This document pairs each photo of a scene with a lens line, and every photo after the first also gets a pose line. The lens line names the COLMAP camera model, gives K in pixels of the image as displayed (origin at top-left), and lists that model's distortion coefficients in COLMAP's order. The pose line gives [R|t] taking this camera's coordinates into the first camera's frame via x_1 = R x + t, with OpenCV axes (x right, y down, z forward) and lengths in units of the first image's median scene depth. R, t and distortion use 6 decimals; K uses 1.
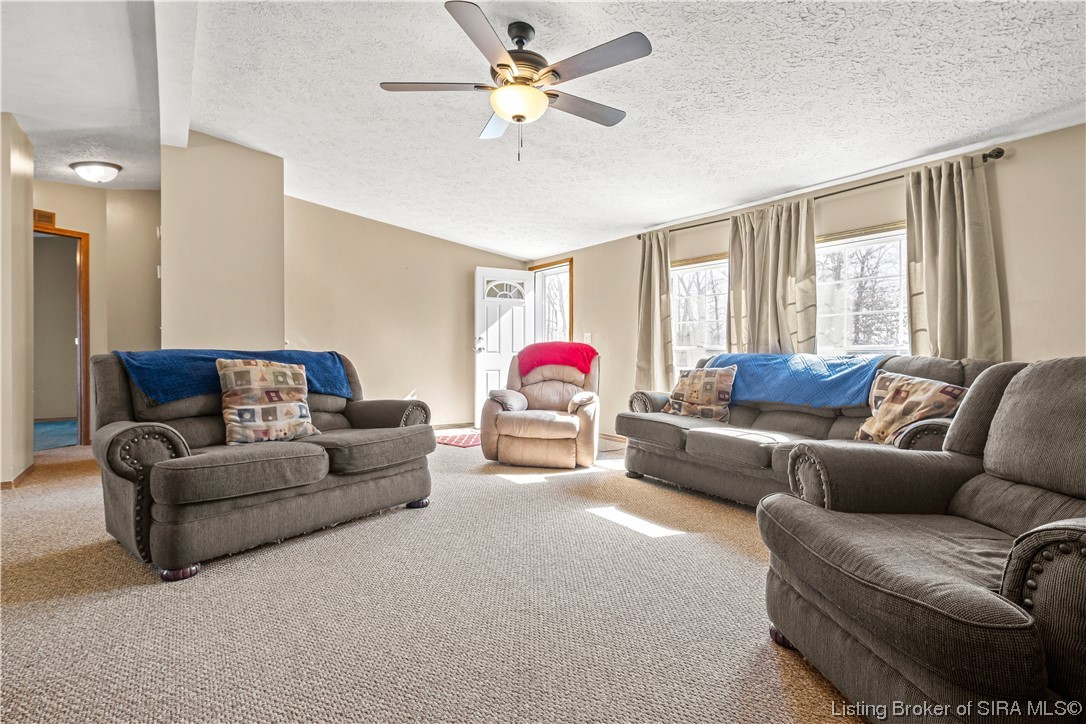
lens RADIAL K [[559.6, 0, 543.1], [0, 559.6, 354.4], [0, 0, 1]] dist [-0.000234, -0.000061]
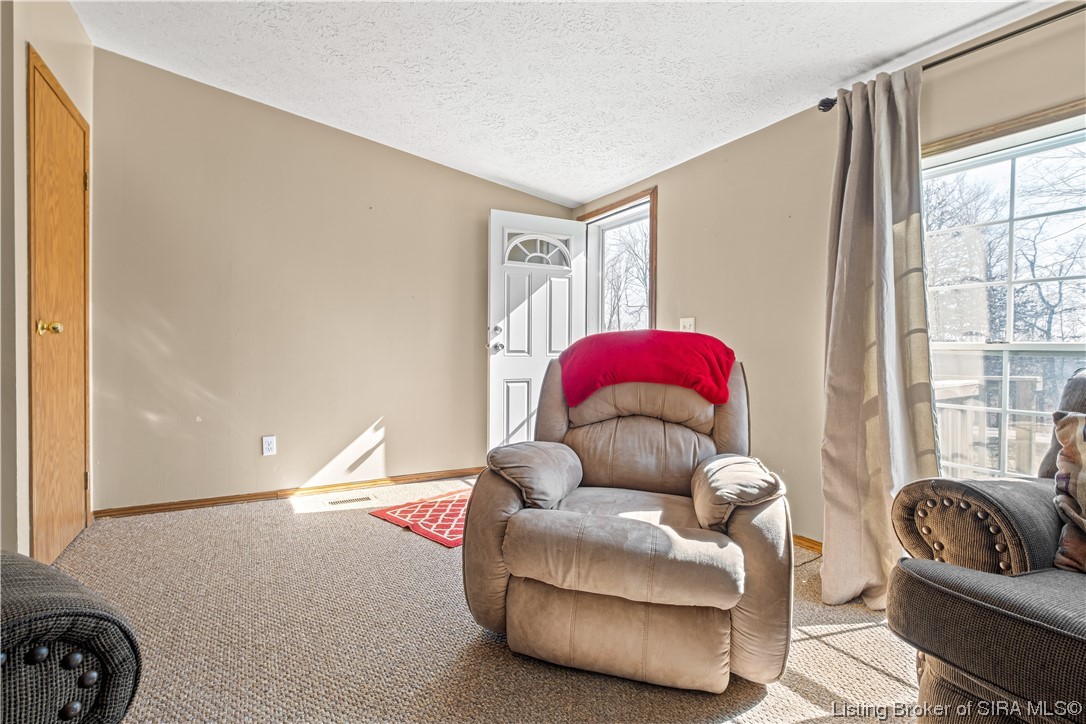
lens RADIAL K [[514.7, 0, 532.8], [0, 514.7, 350.5], [0, 0, 1]] dist [0.002121, -0.000915]
pose [[0.995705, 0.006232, -0.092371, -0.031216], [-0.006798, 0.999960, -0.005814, -0.003806], [0.092331, 0.006417, 0.995708, 0.625303]]
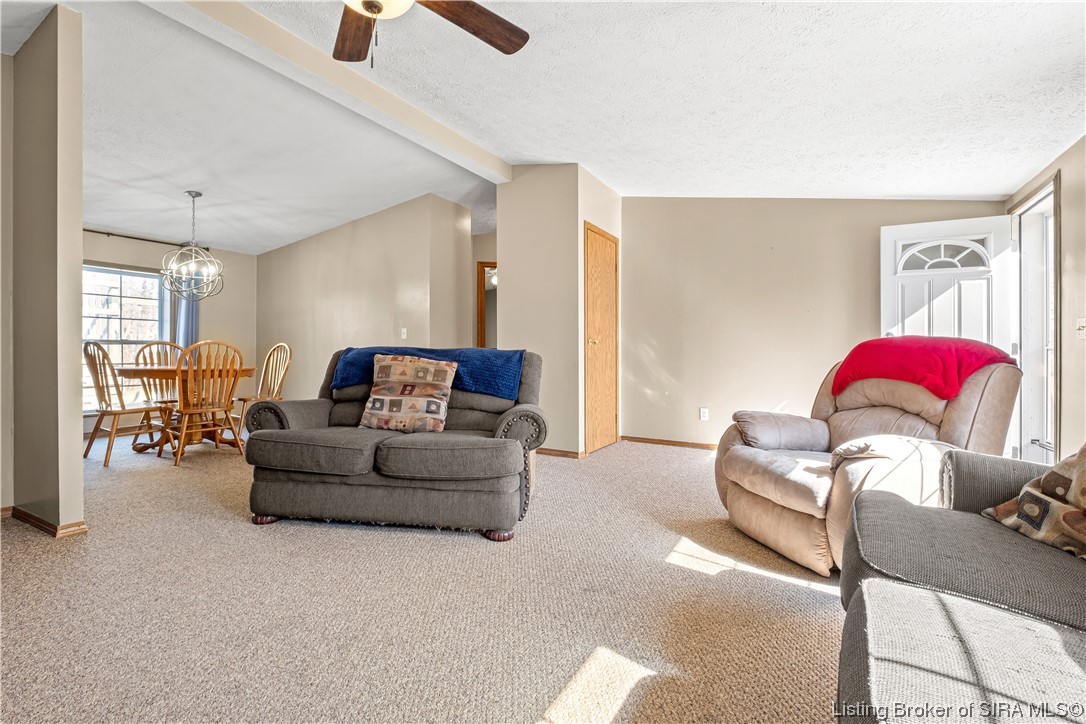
lens RADIAL K [[514.7, 0, 546.9], [0, 514.7, 351.5], [0, 0, 1]] dist [0.002121, -0.000915]
pose [[0.453308, 0.005934, -0.891334, 0.340428], [-0.017197, 0.999850, -0.002089, -0.001411], [0.891188, 0.016275, 0.453342, 0.506417]]
